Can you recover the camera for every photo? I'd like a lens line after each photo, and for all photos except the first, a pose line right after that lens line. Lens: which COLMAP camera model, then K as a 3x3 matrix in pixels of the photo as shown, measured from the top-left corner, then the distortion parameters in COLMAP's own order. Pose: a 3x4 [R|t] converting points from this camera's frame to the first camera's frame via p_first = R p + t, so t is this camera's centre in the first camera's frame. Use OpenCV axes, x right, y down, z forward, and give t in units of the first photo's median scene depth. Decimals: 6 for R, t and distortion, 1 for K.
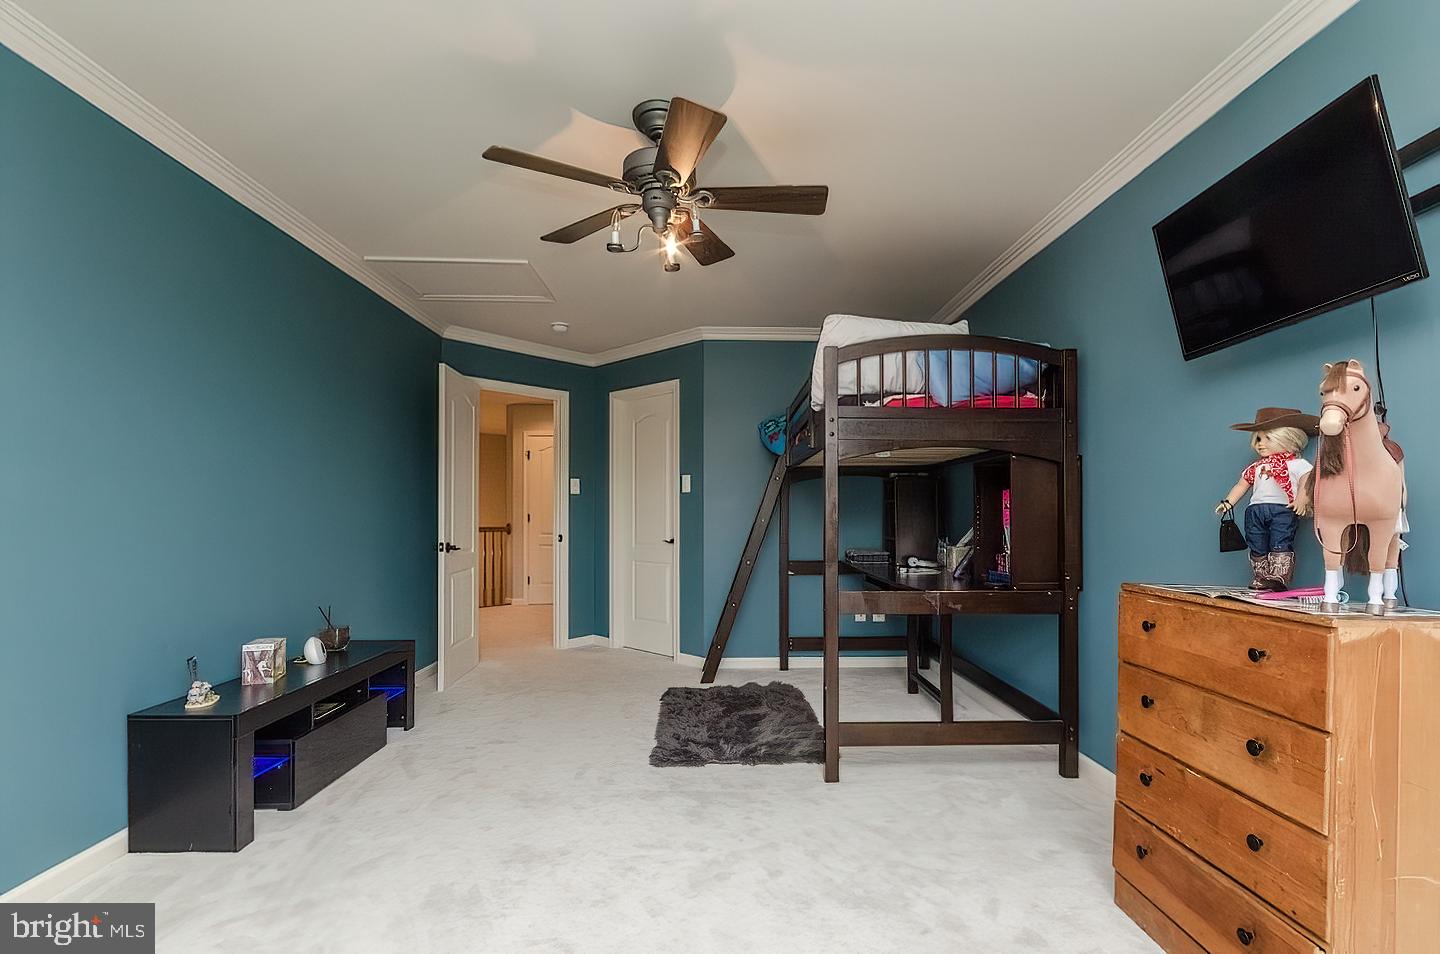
lens RADIAL K [[682.0, 0, 720.5], [0, 682.0, 507.6], [0, 0, 1]] dist [0.000001, 0.000279]
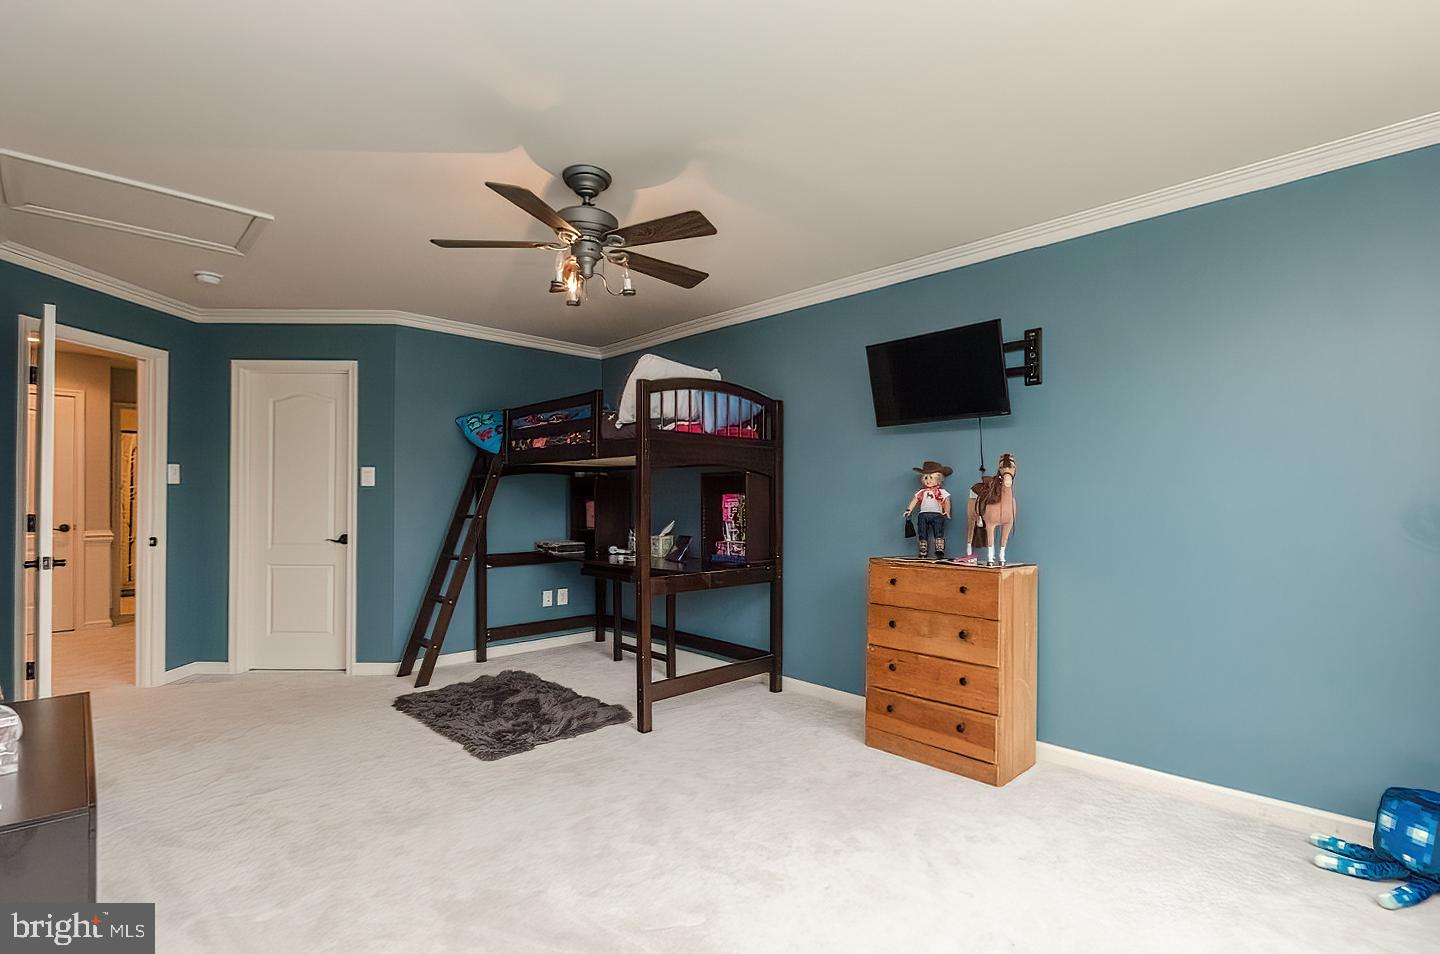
lens RADIAL K [[685.1, 0, 741.3], [0, 685.1, 489.0], [0, 0, 1]] dist [-0.000920, 0.000004]
pose [[0.729645, 0.008458, 0.683773, -0.547907], [-0.009657, 0.999951, -0.002064, -0.037304], [-0.683757, -0.005098, 0.729692, -0.020982]]
